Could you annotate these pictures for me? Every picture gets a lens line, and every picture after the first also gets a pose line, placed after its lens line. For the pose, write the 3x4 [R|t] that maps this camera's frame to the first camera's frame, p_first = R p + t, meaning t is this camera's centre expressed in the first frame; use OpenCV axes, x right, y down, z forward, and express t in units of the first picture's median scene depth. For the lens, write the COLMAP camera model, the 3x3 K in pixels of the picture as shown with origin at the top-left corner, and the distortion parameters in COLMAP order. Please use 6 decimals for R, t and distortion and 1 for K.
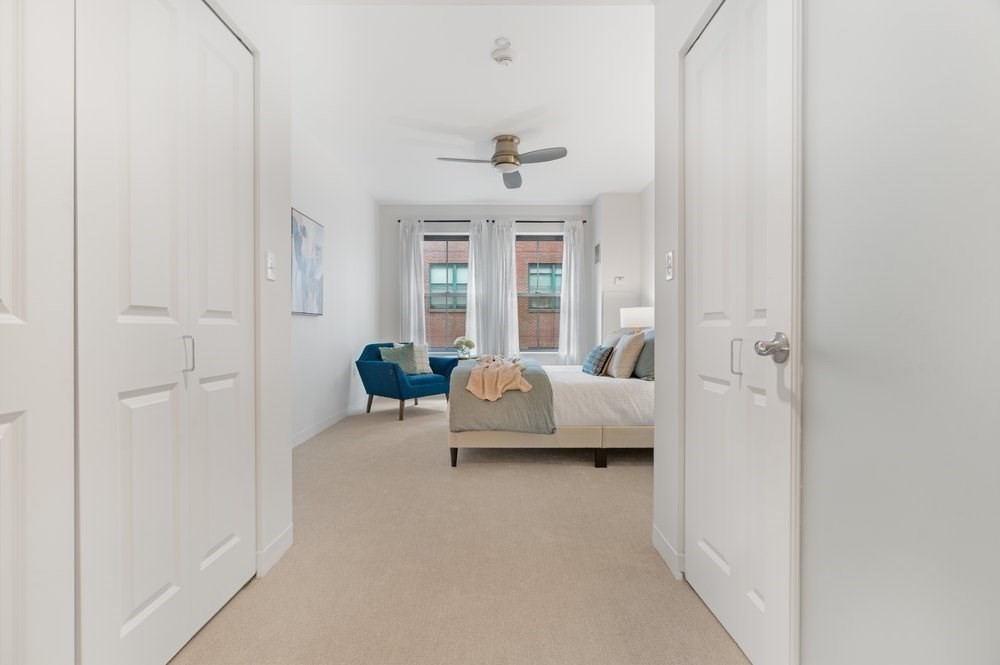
lens RADIAL K [[441.1, 0, 504.1], [0, 441.1, 329.9], [0, 0, 1]] dist [-0.002712, 0.000438]
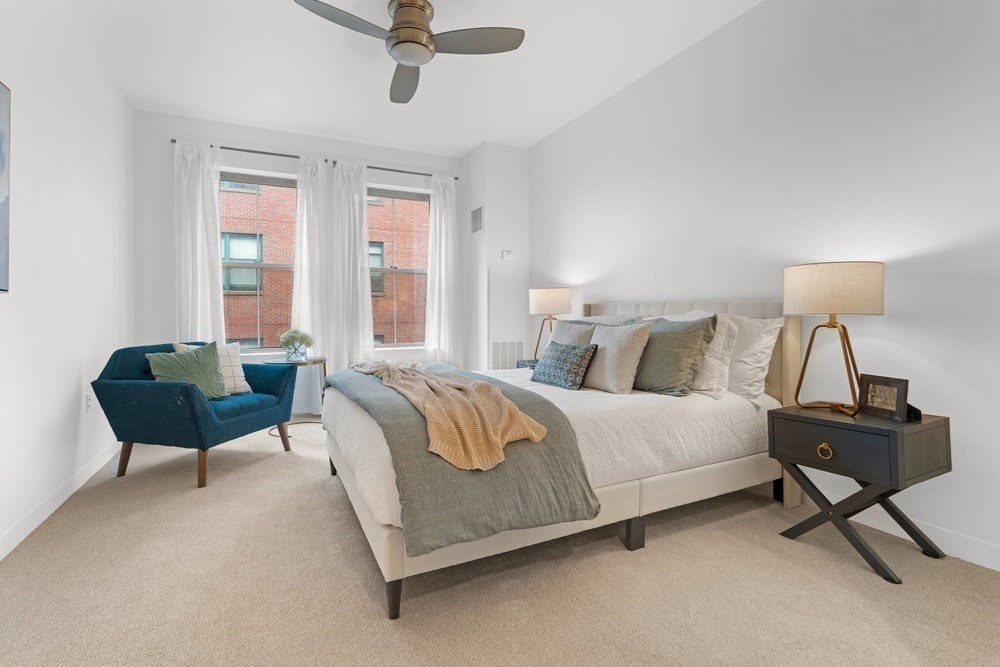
lens RADIAL K [[462.6, 0, 497.6], [0, 462.6, 316.4], [0, 0, 1]] dist [0.003516, 0.000414]
pose [[0.909809, -0.009177, 0.414925, -0.125071], [0.008153, 0.999958, 0.004238, -0.005356], [-0.414946, -0.000472, 0.909846, 0.297619]]
